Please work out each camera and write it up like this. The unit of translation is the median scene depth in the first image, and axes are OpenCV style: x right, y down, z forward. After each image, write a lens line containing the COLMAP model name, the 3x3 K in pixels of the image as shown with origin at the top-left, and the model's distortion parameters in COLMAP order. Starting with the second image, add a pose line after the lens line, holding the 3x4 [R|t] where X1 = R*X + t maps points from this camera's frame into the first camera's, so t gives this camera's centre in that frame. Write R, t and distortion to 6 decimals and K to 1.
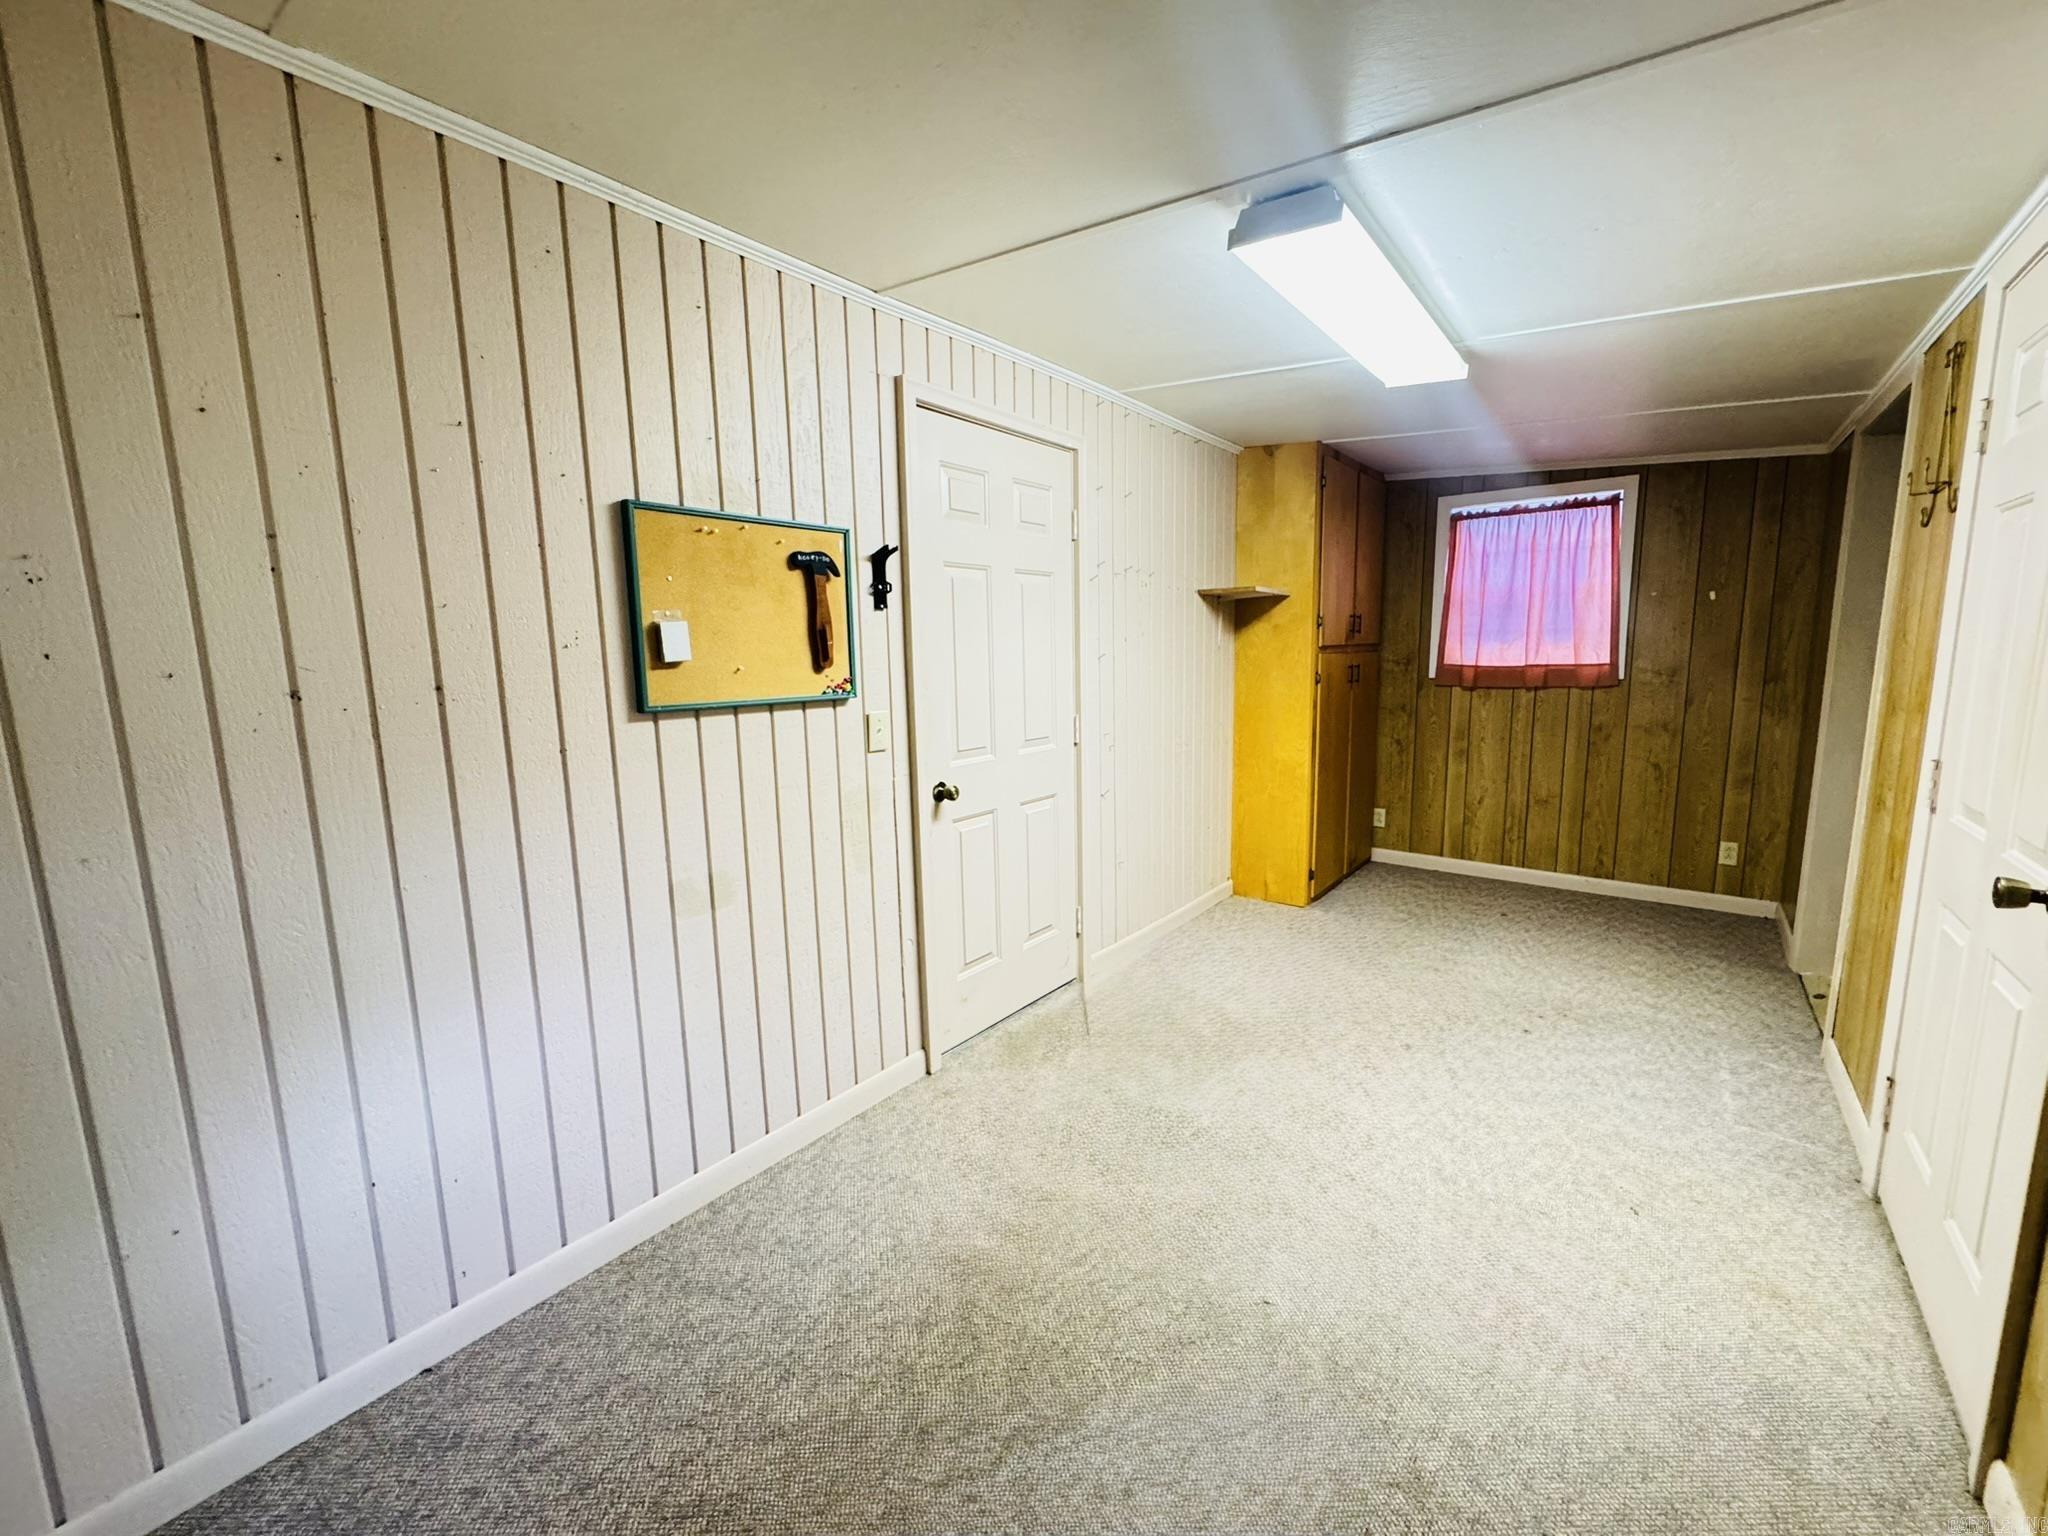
lens RADIAL K [[820.2, 0, 1024.0], [0, 820.2, 768.0], [0, 0, 1]] dist [-0.002490, -0.000121]
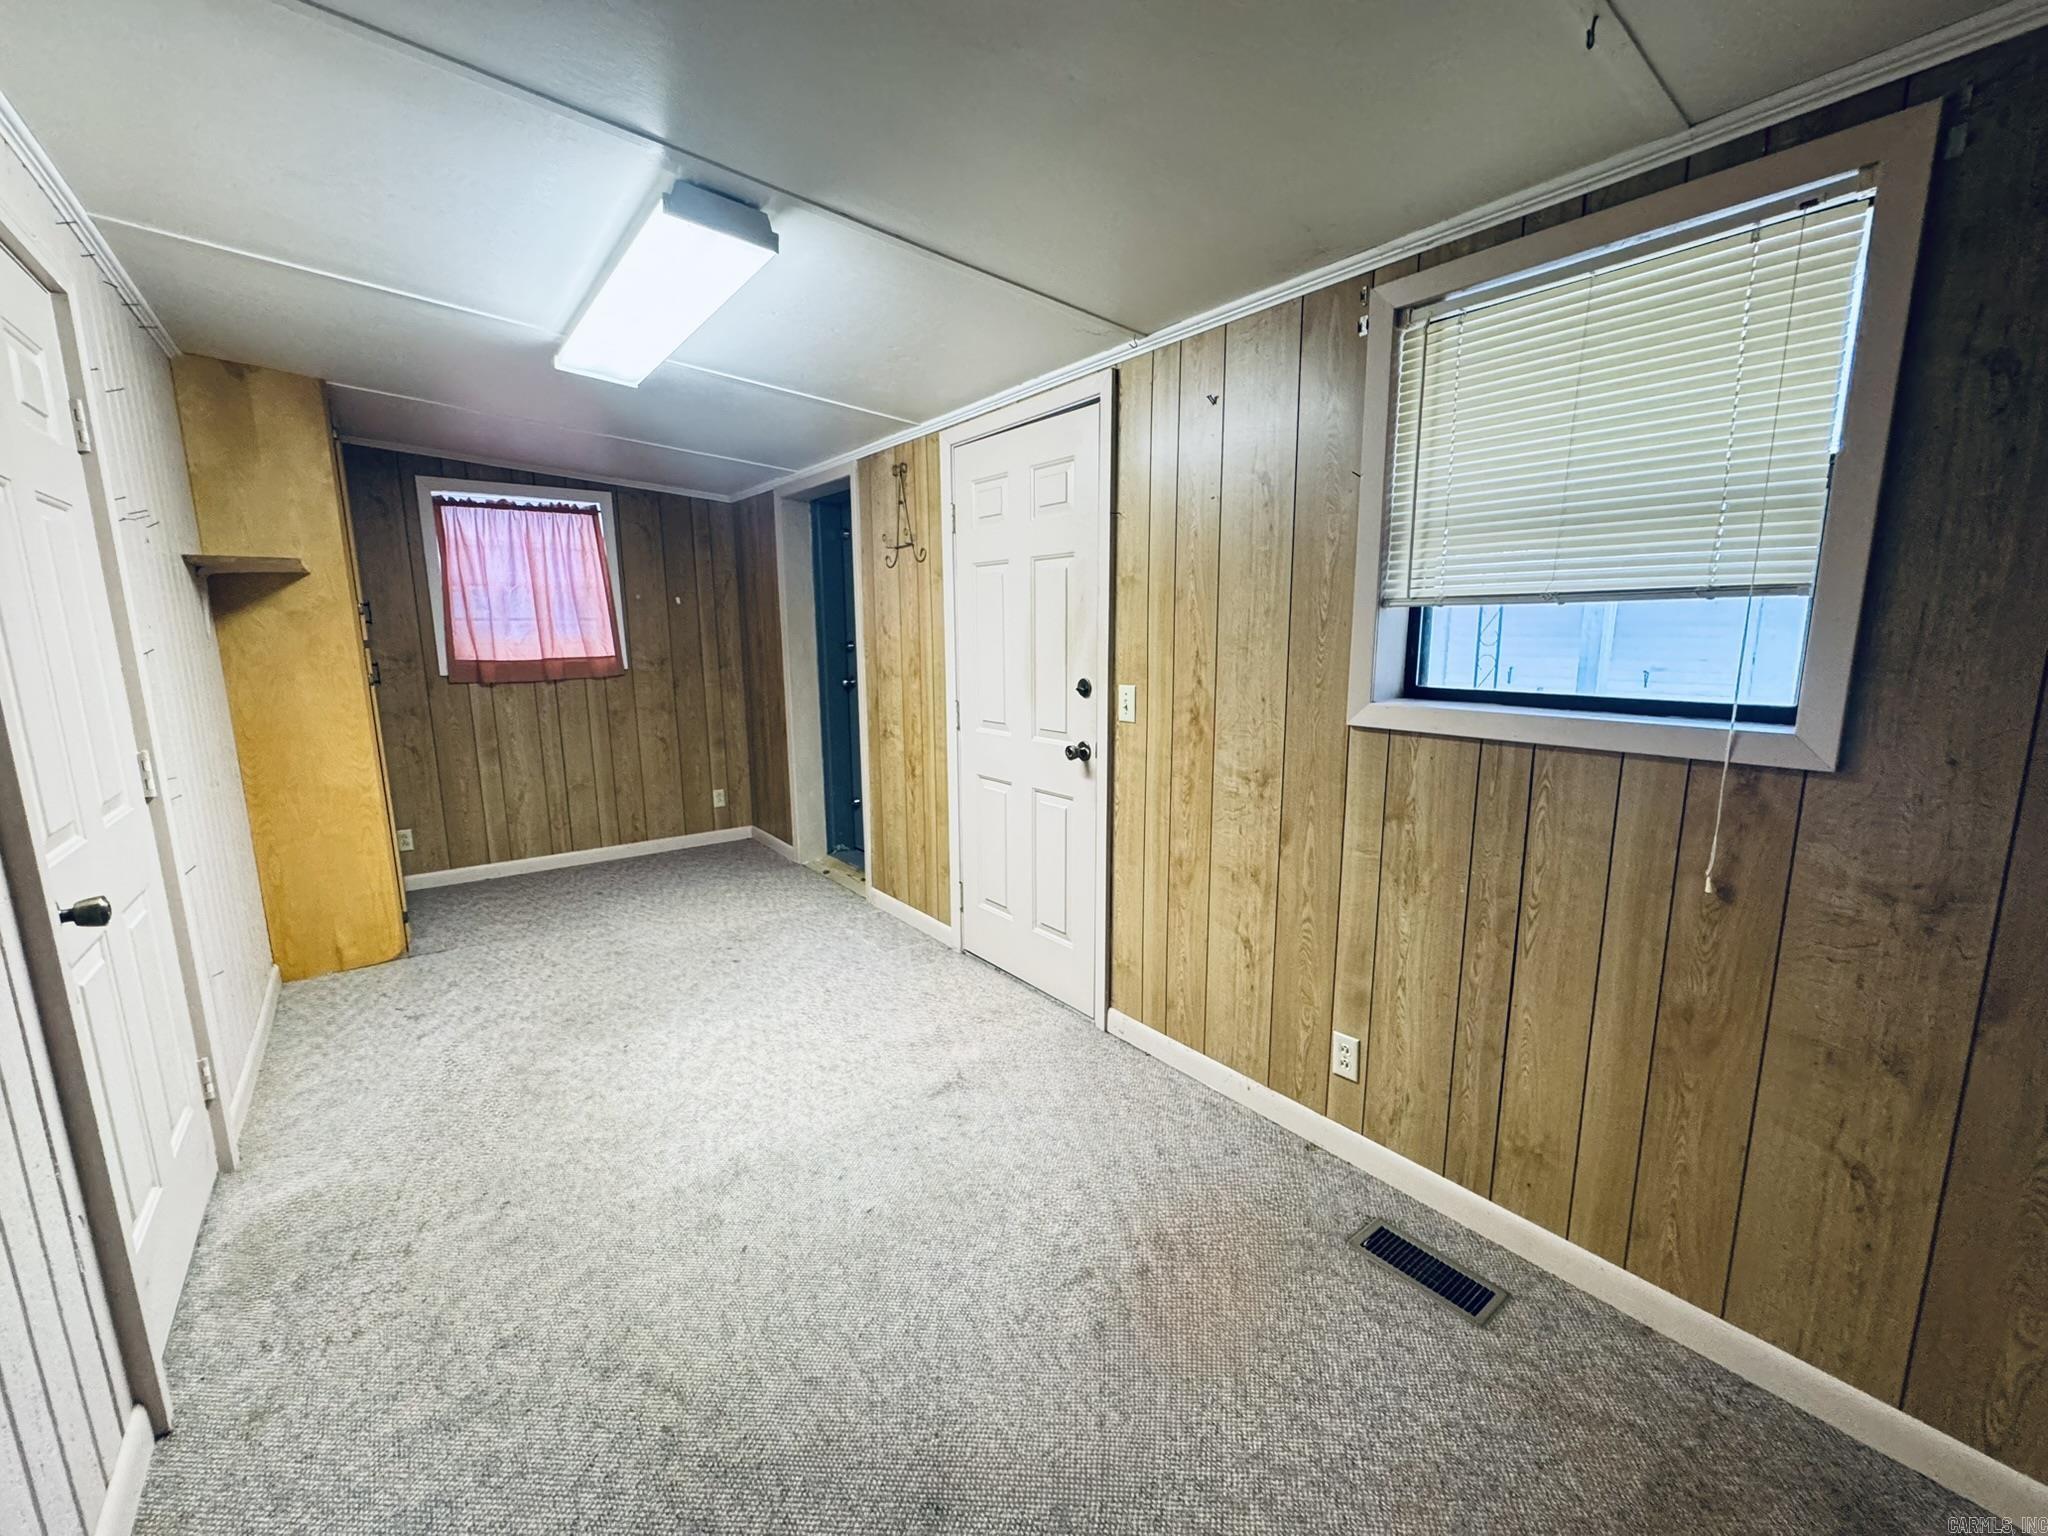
lens RADIAL K [[820.2, 0, 1024.0], [0, 820.2, 768.0], [0, 0, 1]] dist [-0.002490, -0.000121]
pose [[0.243616, -0.146005, 0.958819, -0.259169], [0.144917, 0.982986, 0.112865, -0.019651], [-0.958984, 0.111453, 0.260629, 0.169834]]
